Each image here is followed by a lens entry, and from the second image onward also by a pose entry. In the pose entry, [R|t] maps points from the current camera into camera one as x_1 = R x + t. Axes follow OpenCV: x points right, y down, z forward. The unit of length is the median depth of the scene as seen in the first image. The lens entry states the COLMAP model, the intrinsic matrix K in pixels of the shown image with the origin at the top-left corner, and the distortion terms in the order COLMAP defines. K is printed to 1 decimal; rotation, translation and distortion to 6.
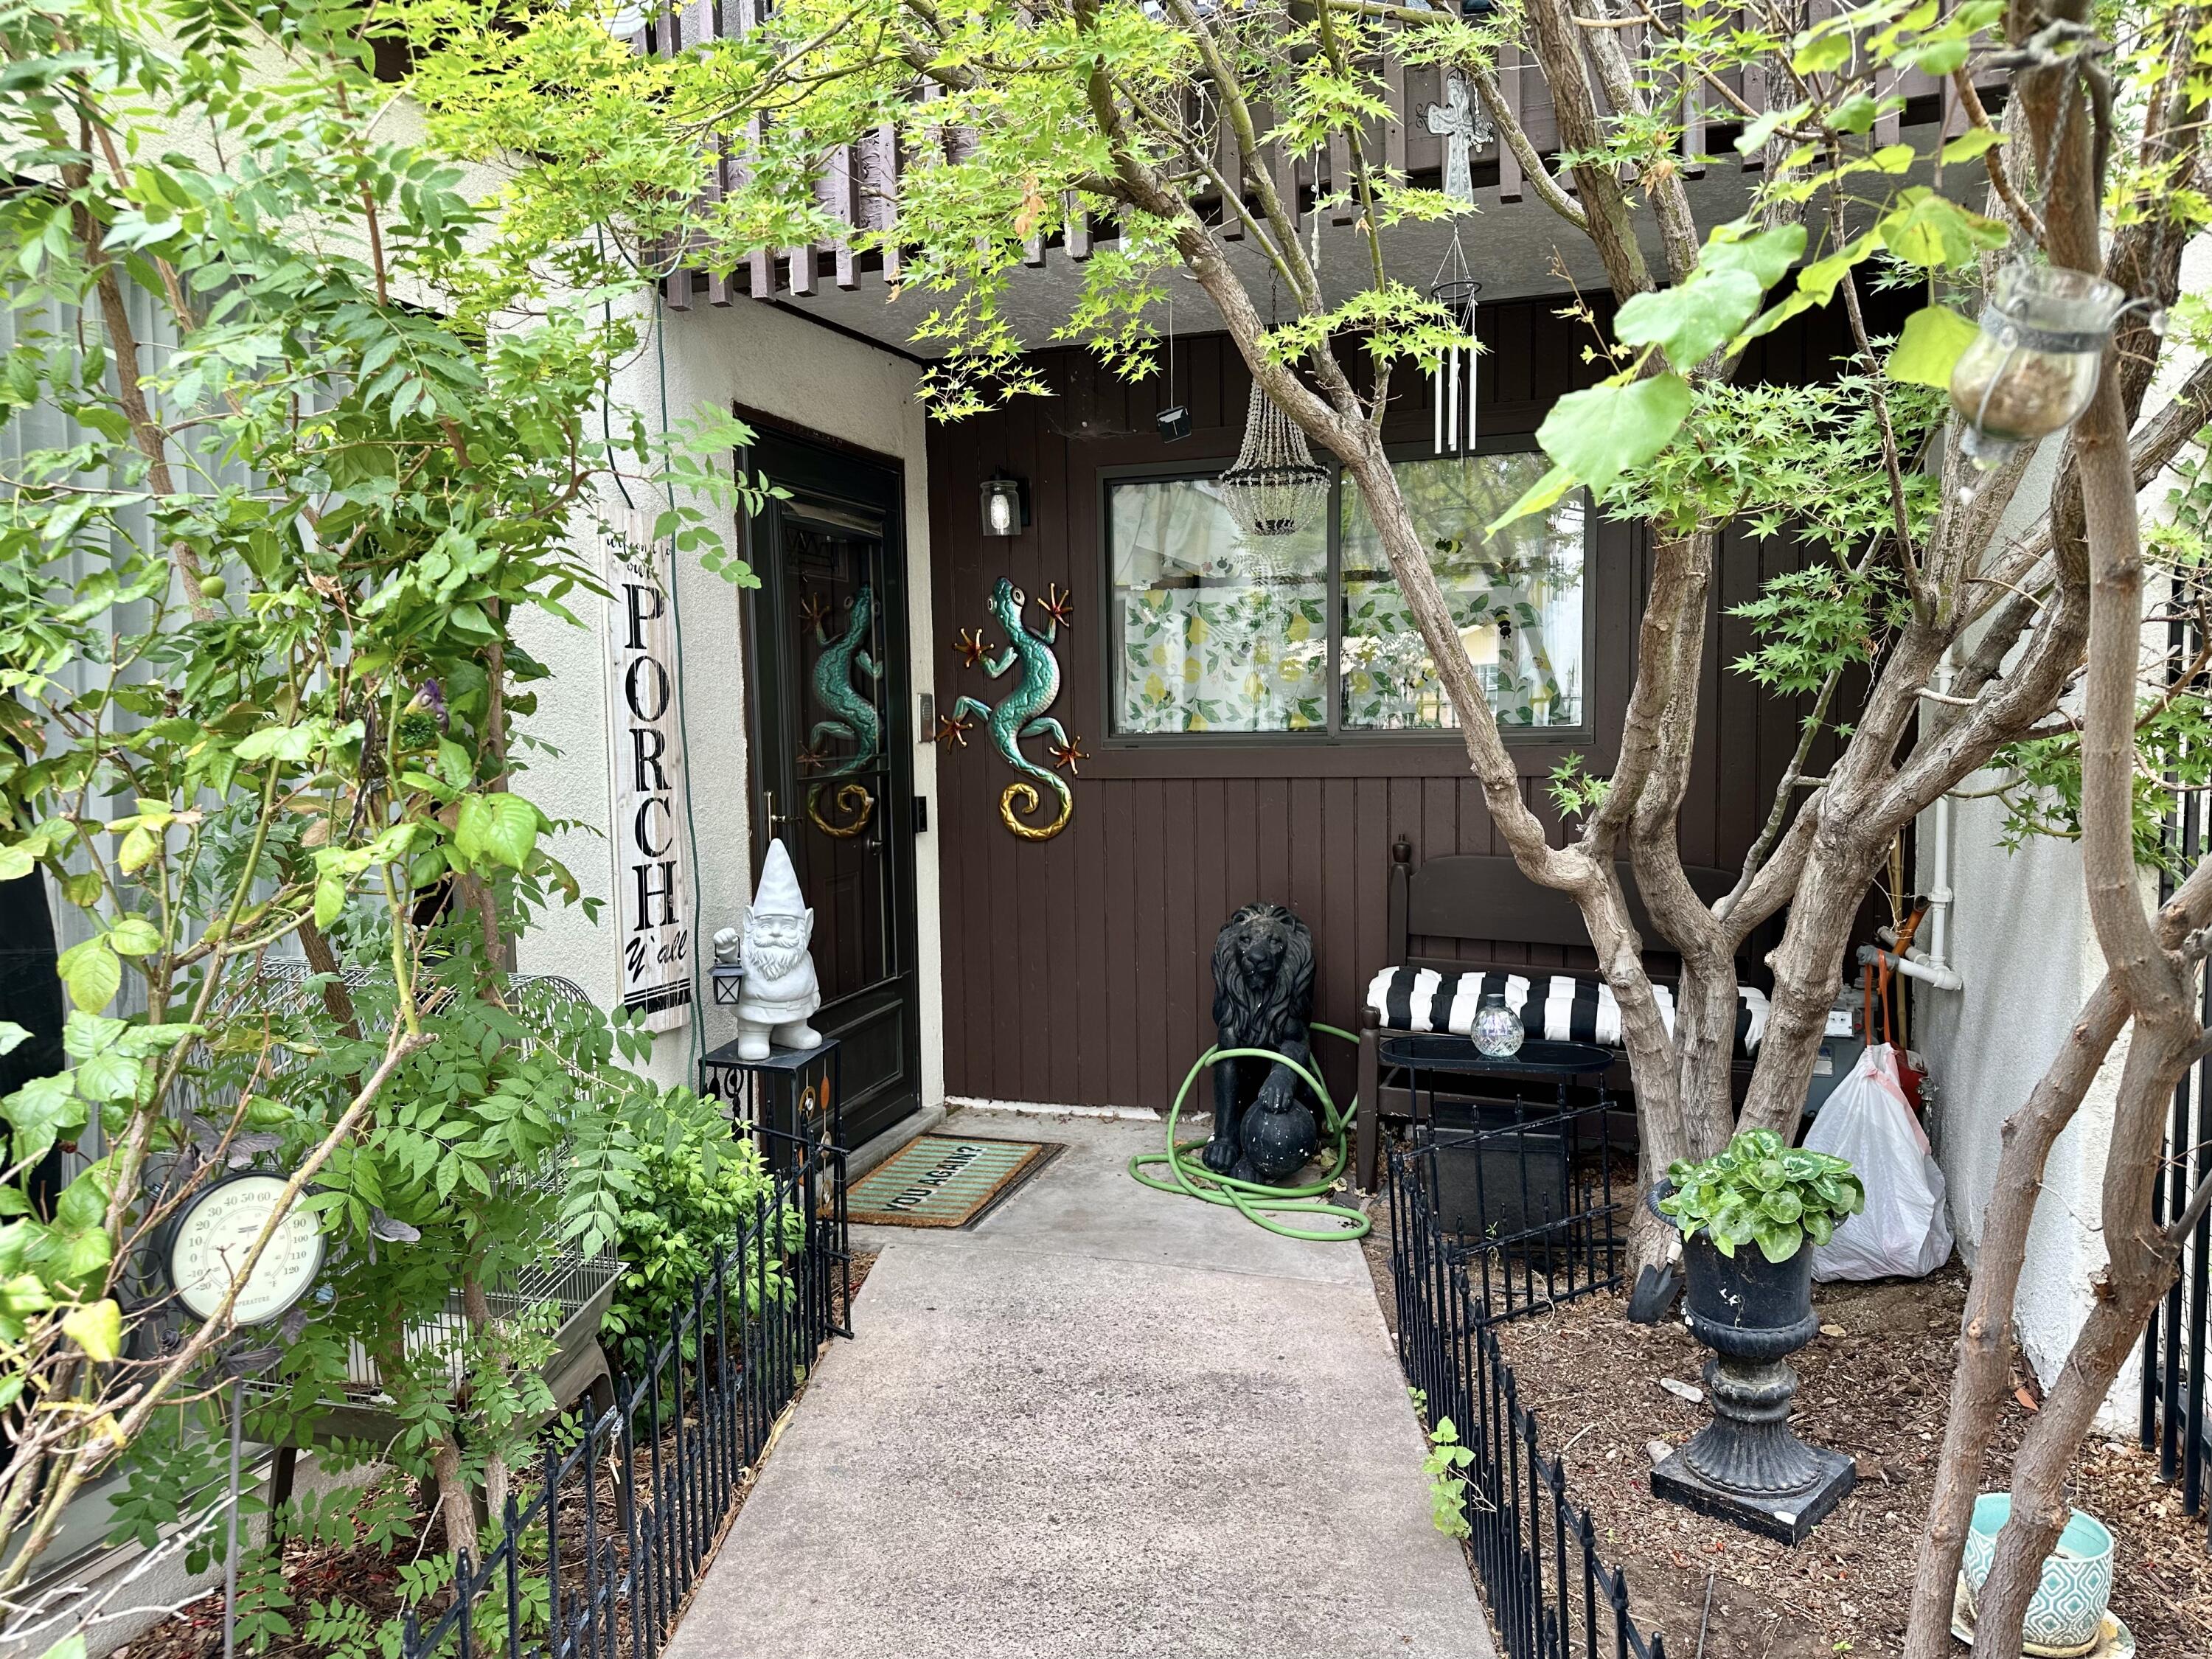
lens RADIAL K [[1843.0, 0, 1028.0], [0, 1843.0, 851.6], [0, 0, 1]] dist [0.165831, -0.444361]
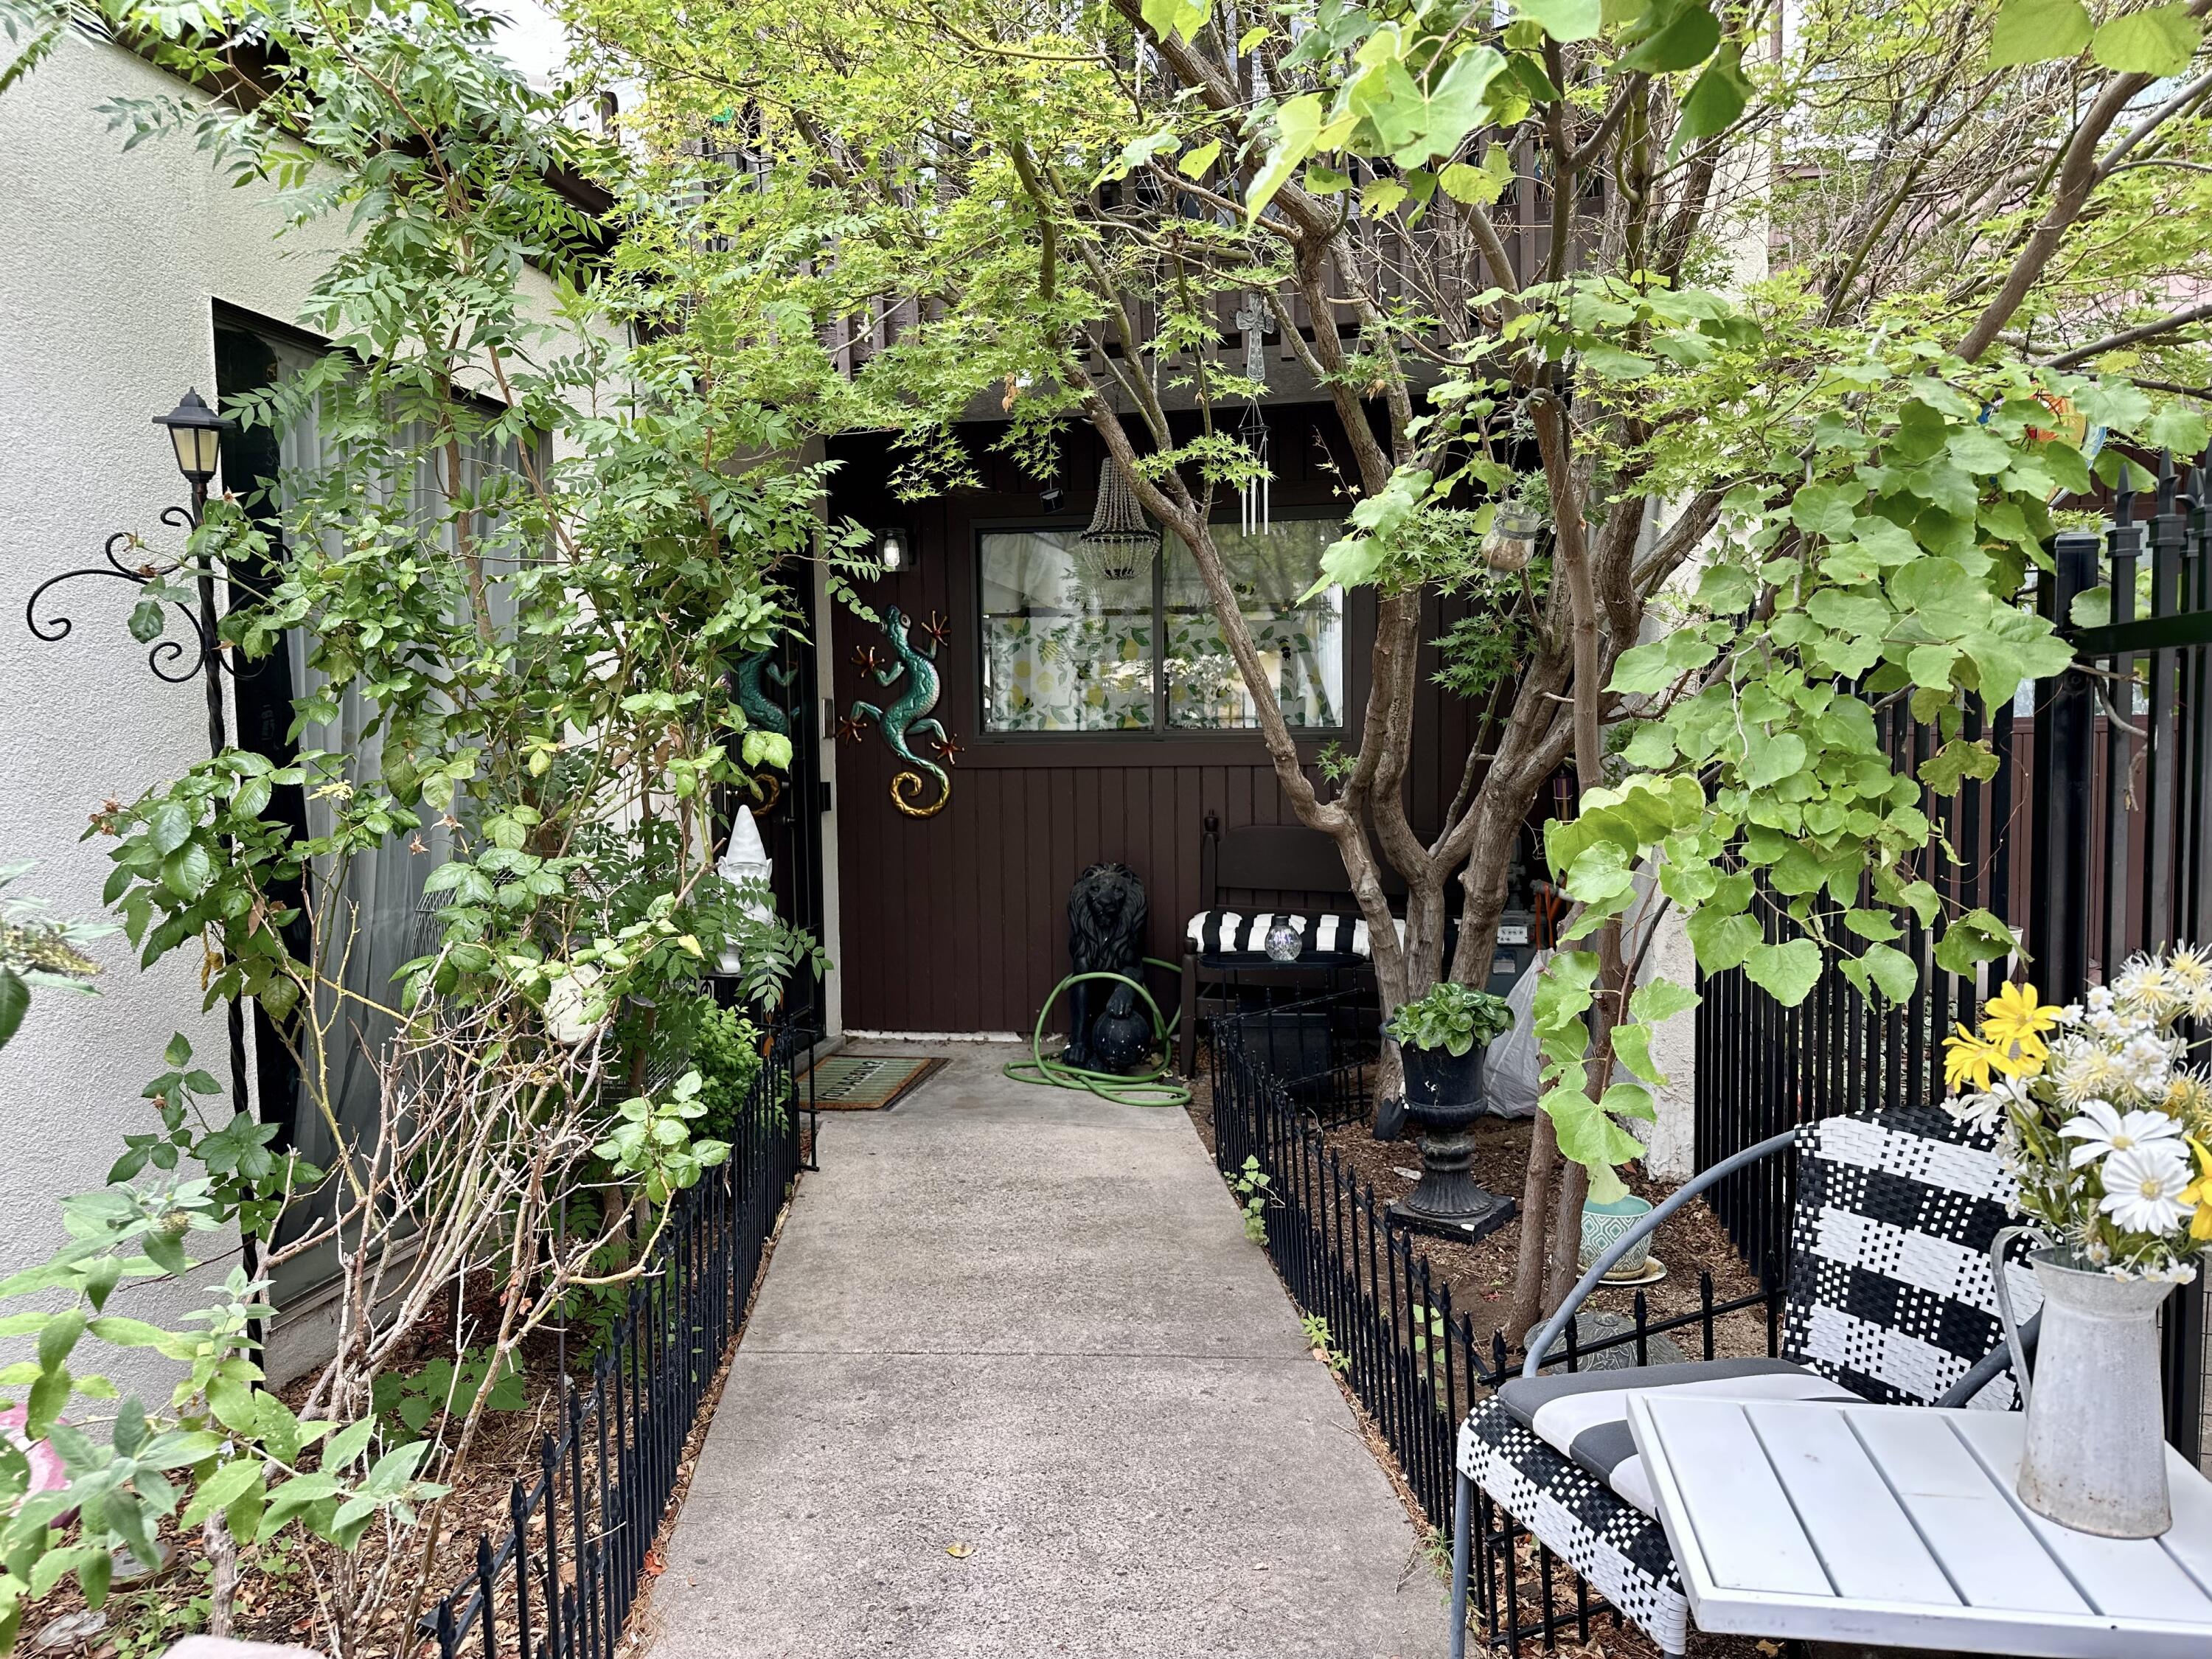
lens RADIAL K [[1577.7, 0, 1106.0], [0, 1577.7, 829.5], [0, 0, 1]] dist [0.058661, -0.083375]
pose [[0.990683, -0.003130, 0.136149, -0.037282], [0.003933, 0.999976, -0.005632, 0.018020], [-0.136129, 0.006115, 0.990672, -0.143294]]
